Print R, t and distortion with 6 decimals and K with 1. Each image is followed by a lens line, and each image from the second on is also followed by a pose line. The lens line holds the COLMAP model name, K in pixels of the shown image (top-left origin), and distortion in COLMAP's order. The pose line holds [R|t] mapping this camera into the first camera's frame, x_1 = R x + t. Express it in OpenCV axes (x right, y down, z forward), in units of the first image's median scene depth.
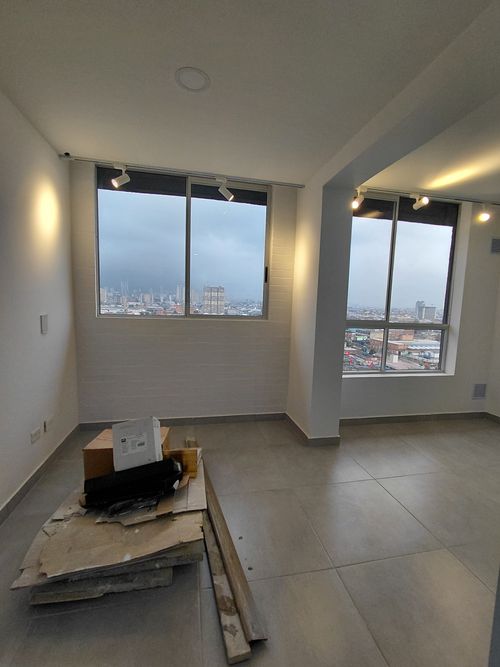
lens RADIAL K [[306.9, 0, 251.1], [0, 306.9, 333.4], [0, 0, 1]] dist [-0.005627, 0.001027]
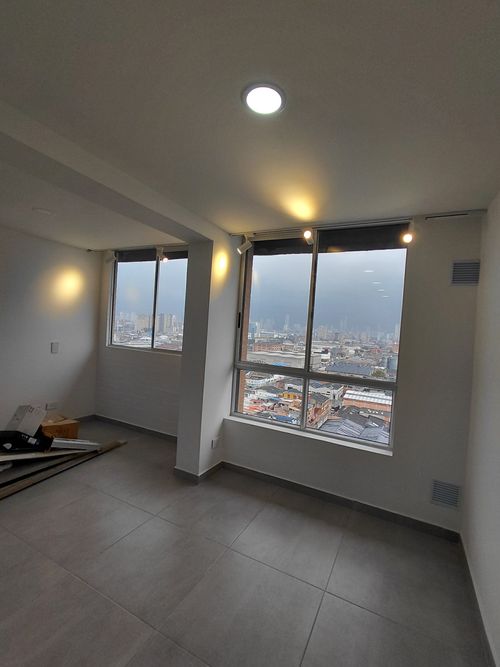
lens RADIAL K [[306.9, 0, 251.0], [0, 306.9, 335.0], [0, 0, 1]] dist [-0.005627, 0.001027]
pose [[0.778294, 0.031767, -0.627096, 0.910711], [-0.104637, 0.991316, -0.079649, -0.054301], [0.619120, 0.127608, 0.774859, 0.230407]]
